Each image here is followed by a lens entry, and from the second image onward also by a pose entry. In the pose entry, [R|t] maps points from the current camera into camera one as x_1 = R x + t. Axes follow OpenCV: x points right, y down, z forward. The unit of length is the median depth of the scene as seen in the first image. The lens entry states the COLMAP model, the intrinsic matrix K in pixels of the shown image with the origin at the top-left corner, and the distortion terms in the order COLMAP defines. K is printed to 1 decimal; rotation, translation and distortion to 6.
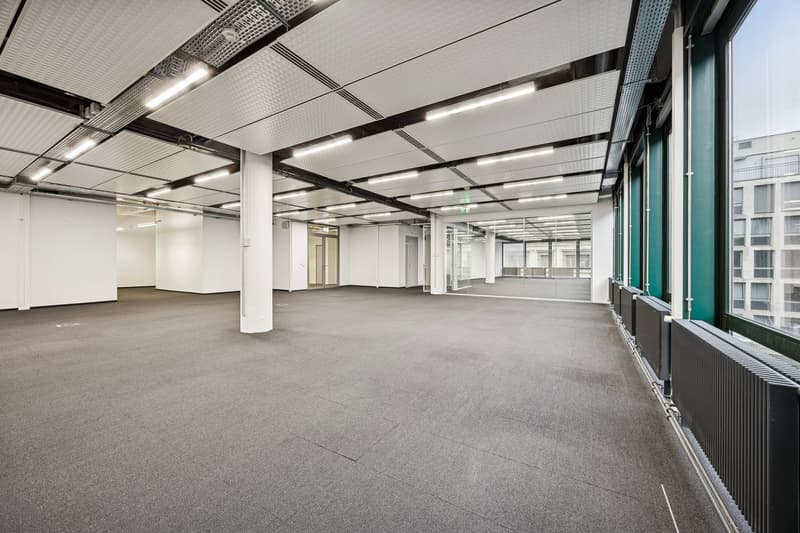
lens RADIAL K [[305.9, 0, 400.0], [0, 305.9, 266.5], [0, 0, 1]] dist [-0.000931, -0.000072]
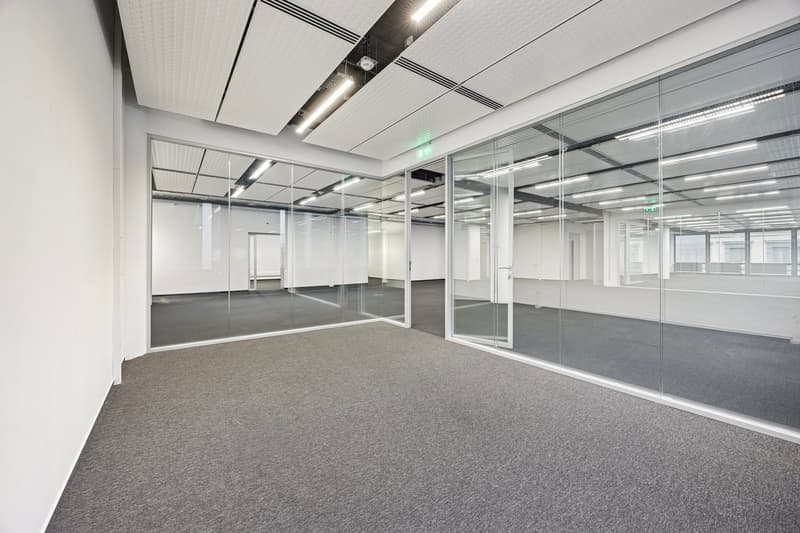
lens RADIAL K [[307.7, 0, 397.8], [0, 307.7, 252.2], [0, 0, 1]] dist [0.000917, -0.000046]
pose [[0.928560, -0.009209, -0.371069, -0.109984], [-0.001751, 0.999572, -0.029188, 0.000893], [0.371179, 0.027753, 0.928146, -0.176011]]
